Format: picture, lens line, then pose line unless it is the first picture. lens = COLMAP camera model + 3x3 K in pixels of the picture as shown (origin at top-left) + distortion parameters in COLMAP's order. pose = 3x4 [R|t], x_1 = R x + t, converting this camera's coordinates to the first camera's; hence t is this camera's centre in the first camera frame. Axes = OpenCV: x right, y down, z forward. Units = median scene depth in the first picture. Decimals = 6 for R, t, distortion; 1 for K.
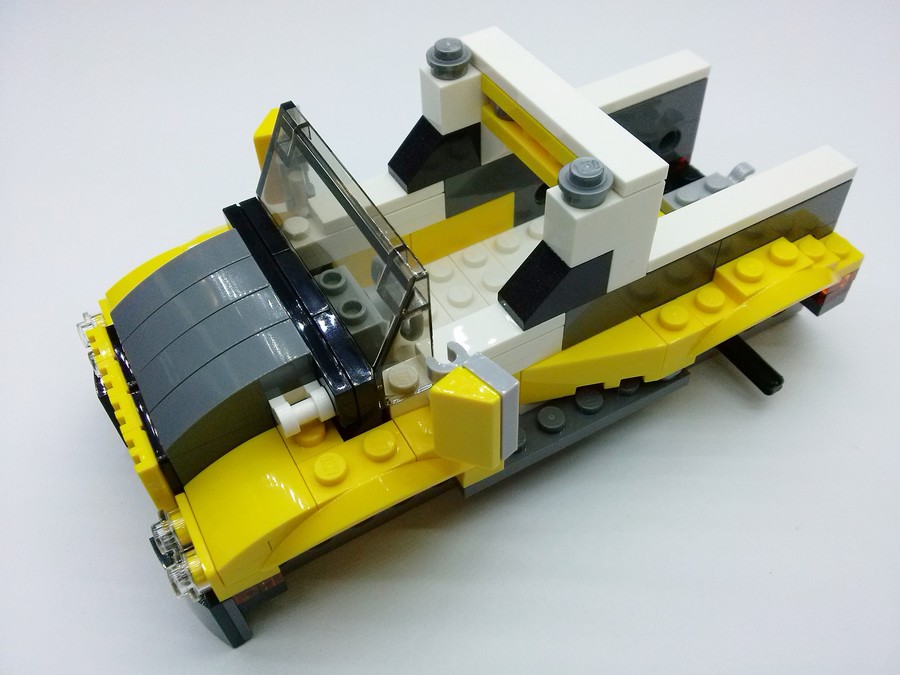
lens RADIAL K [[841.6, 0, 451.4], [0, 841.6, 343.1], [0, 0, 1]] dist [-0.026456, 0.000000]
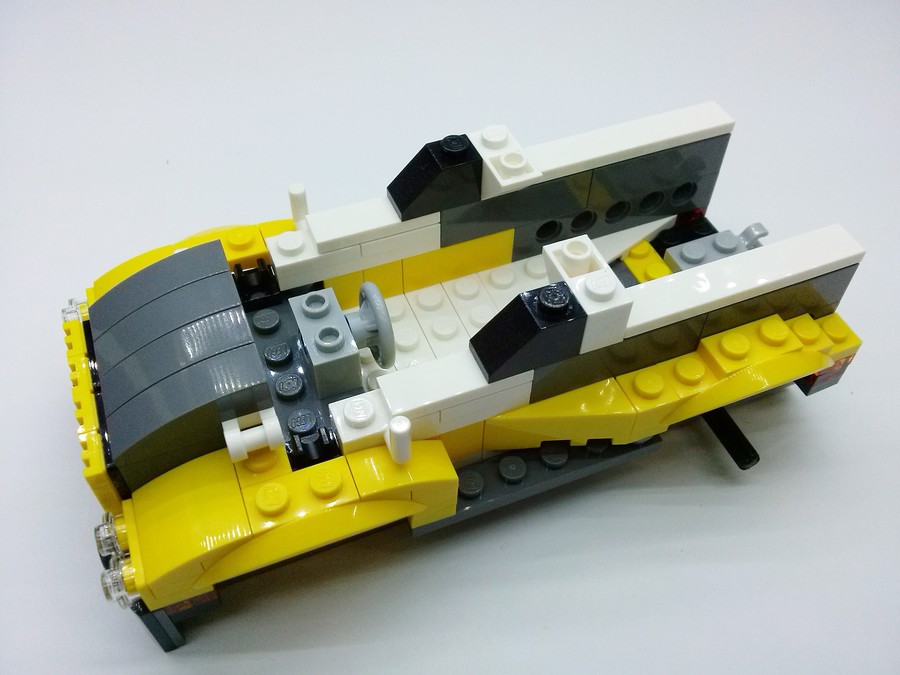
lens RADIAL K [[841.6, 0, 449.8], [0, 841.6, 335.1], [0, 0, 1]] dist [-0.026456, 0.000000]
pose [[0.990239, 0.130097, -0.050022, 0.075953], [-0.129206, 0.991402, 0.020662, -0.077510], [0.052280, -0.013998, 0.998534, 0.012135]]
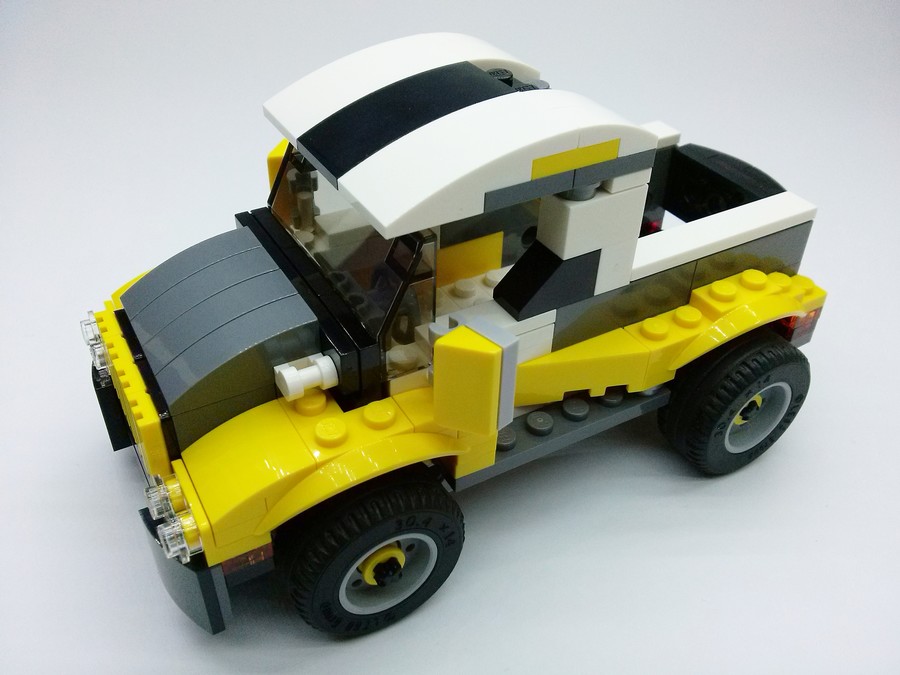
lens RADIAL K [[841.6, 0, 445.1], [0, 841.6, 338.9], [0, 0, 1]] dist [-0.026456, 0.000000]
pose [[0.998427, 0.039841, 0.039461, -0.042074], [-0.031096, 0.978970, -0.201621, 0.202928], [-0.046664, 0.200077, 0.978668, -0.025513]]
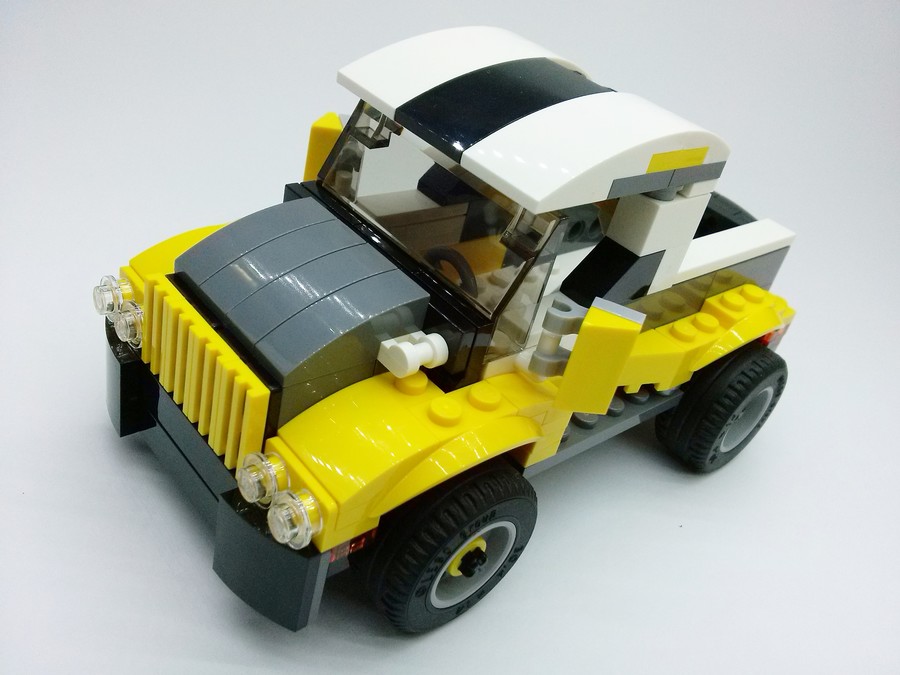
lens RADIAL K [[841.6, 0, 441.8], [0, 841.6, 337.7], [0, 0, 1]] dist [-0.026456, 0.000000]
pose [[0.947762, 0.095988, 0.304194, -0.383694], [-0.018708, 0.968734, -0.247396, 0.260860], [-0.318430, 0.228782, 0.919925, 0.066401]]
